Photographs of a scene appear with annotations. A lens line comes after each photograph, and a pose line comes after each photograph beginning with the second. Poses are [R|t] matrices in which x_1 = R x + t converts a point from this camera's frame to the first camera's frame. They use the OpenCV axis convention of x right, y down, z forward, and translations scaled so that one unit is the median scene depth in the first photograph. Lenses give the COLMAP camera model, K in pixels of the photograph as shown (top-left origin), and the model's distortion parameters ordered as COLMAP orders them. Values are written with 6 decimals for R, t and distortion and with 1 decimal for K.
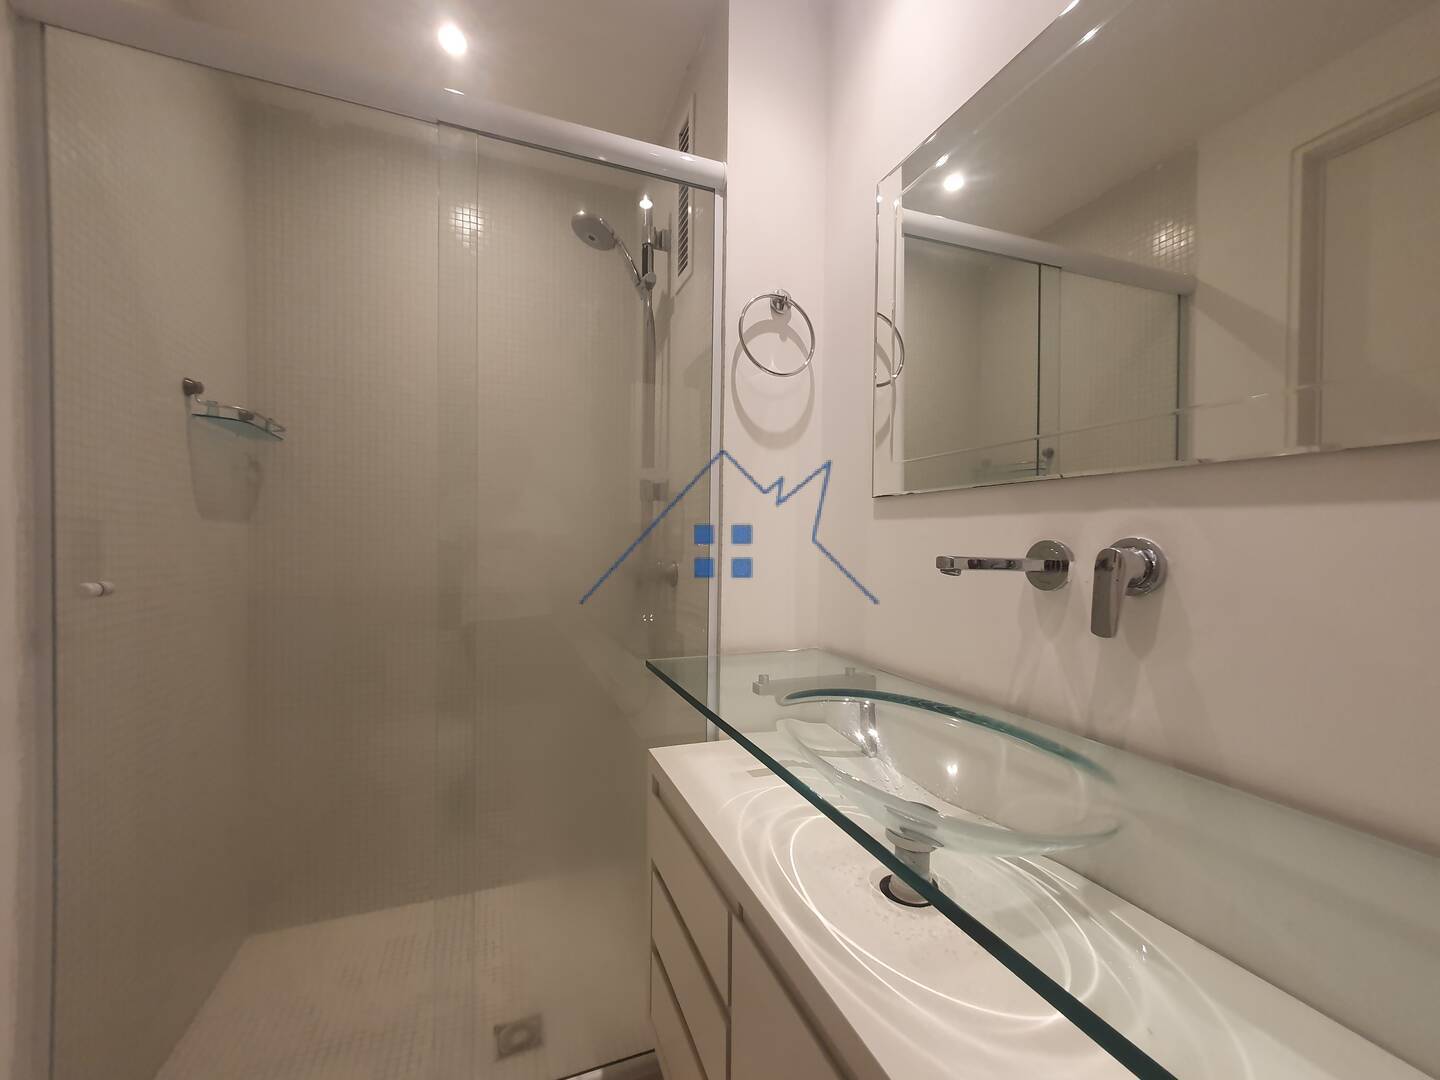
lens RADIAL K [[575.2, 0, 715.4], [0, 575.2, 550.3], [0, 0, 1]] dist [0.009559, 0.000554]
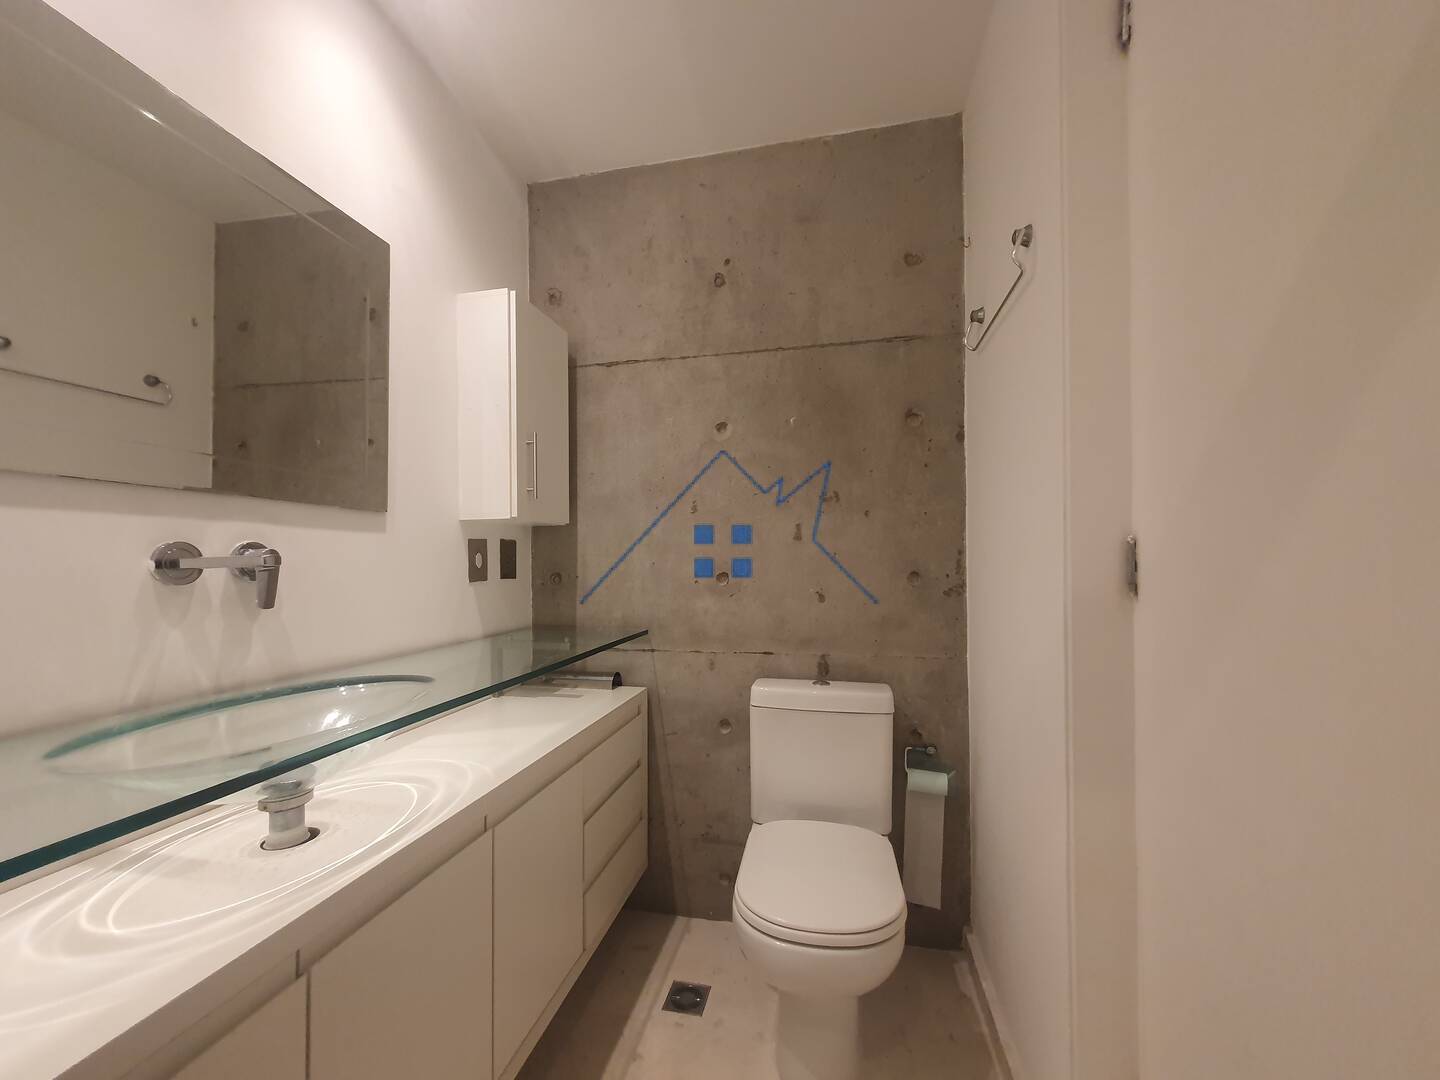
lens RADIAL K [[575.2, 0, 720.6], [0, 575.2, 552.1], [0, 0, 1]] dist [0.009559, 0.000554]
pose [[-0.849822, 0.007070, 0.527022, -0.968160], [-0.001469, 0.999874, -0.015781, 0.020590], [-0.527067, -0.014185, -0.849705, 1.449077]]
